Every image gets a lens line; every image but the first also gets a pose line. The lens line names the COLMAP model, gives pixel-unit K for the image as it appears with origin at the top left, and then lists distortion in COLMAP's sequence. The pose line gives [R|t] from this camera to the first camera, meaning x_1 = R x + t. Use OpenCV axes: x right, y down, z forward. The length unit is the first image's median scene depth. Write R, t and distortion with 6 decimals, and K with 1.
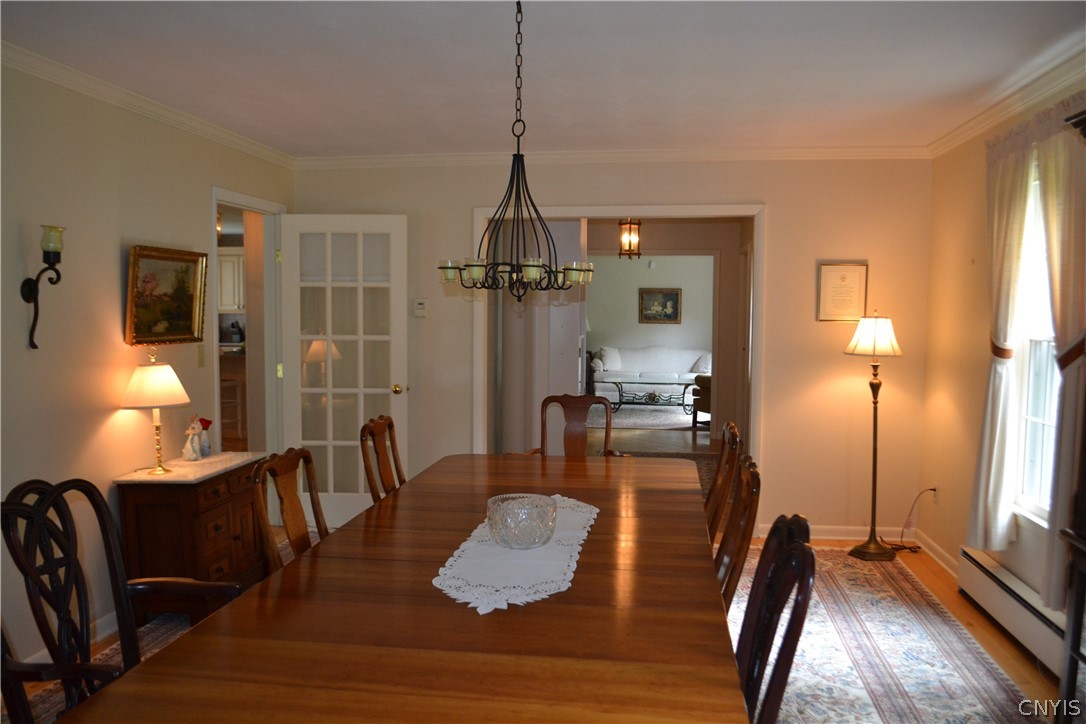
lens RADIAL K [[866.3, 0, 540.8], [0, 866.3, 367.1], [0, 0, 1]] dist [-0.031353, -0.002321]
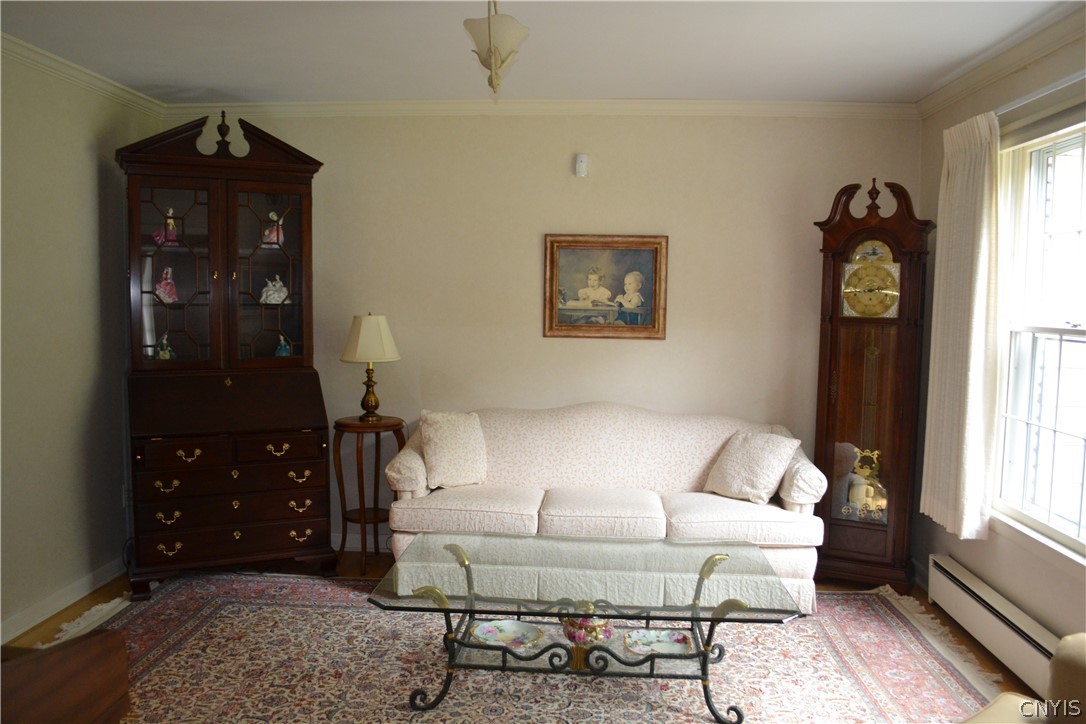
lens RADIAL K [[866.3, 0, 540.0], [0, 866.3, 363.7], [0, 0, 1]] dist [-0.031353, -0.002321]
pose [[0.998023, -0.003425, 0.062759, 0.092009], [0.002478, 0.999882, 0.015161, -0.046030], [-0.062804, -0.014975, 0.997914, 0.669165]]
